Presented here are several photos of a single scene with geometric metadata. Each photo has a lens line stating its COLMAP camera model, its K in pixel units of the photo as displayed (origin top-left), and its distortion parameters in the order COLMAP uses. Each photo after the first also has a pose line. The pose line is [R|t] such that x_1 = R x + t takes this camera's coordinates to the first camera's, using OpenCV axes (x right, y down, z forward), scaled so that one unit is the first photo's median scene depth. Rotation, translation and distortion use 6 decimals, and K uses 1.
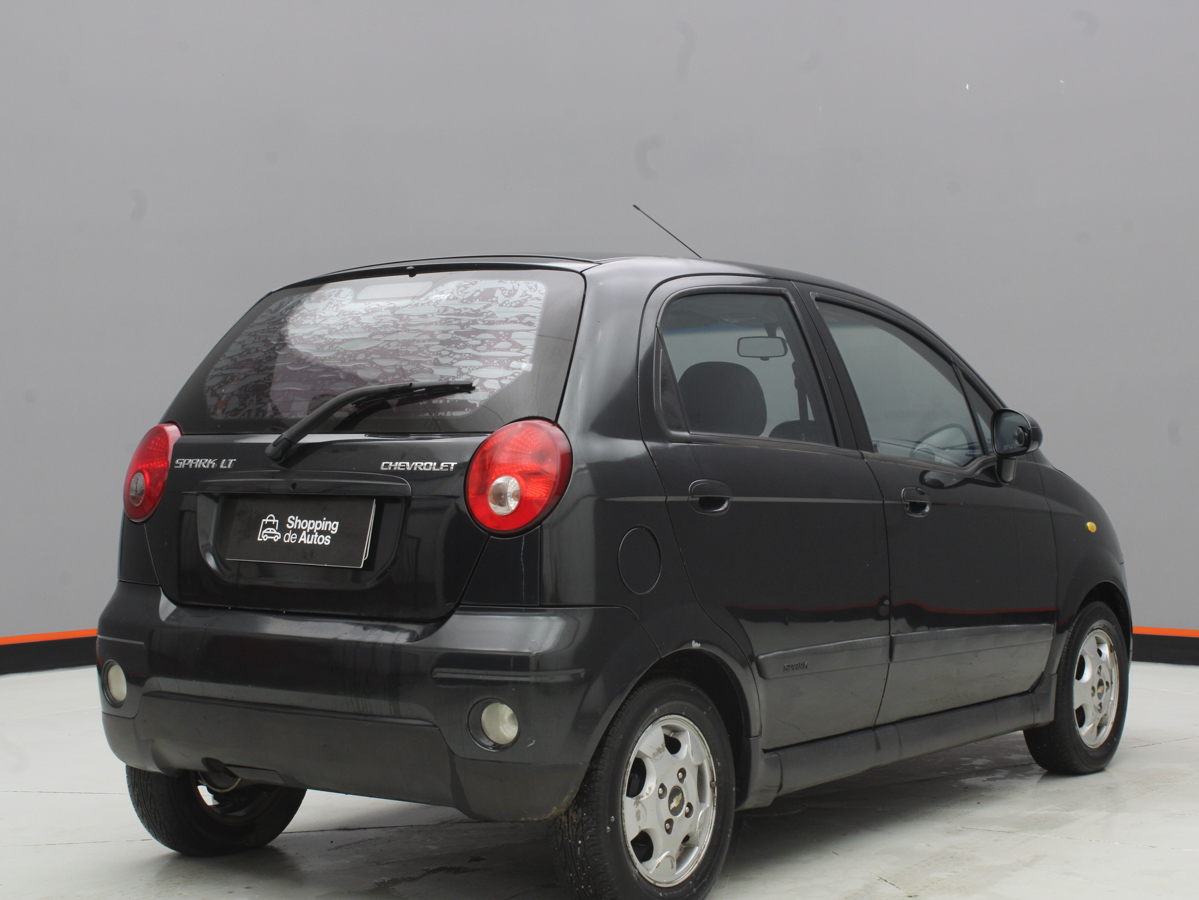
lens RADIAL K [[2066.1, 0, 591.3], [0, 2066.1, 446.2], [0, 0, 1]] dist [-0.061880, 0.000000]
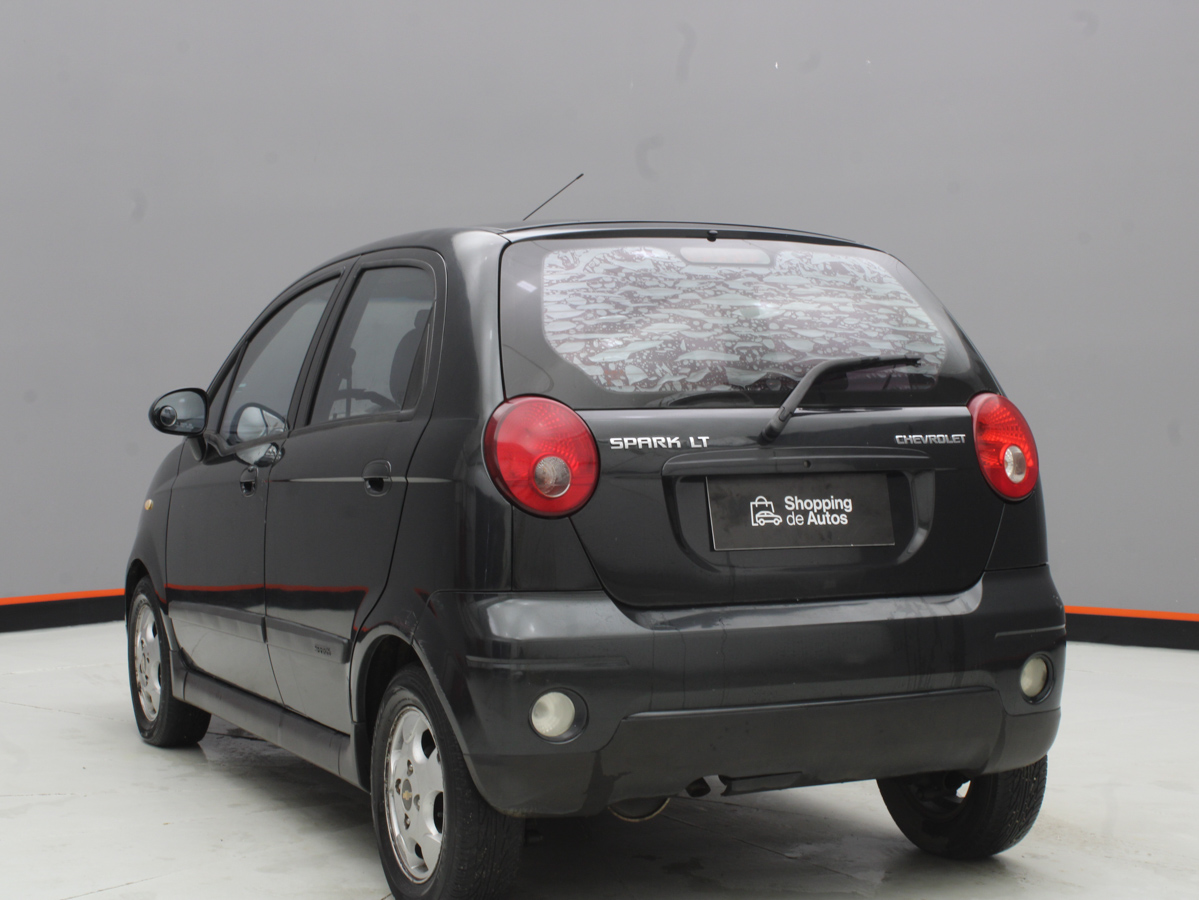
lens RADIAL K [[2066.1, 0, 602.6], [0, 2066.1, 453.2], [0, 0, 1]] dist [-0.061880, 0.000000]
pose [[0.478571, -0.021353, 0.877789, -1.006950], [0.011364, 0.999771, 0.018124, -0.003405], [-0.877975, 0.001302, 0.478705, 0.635321]]
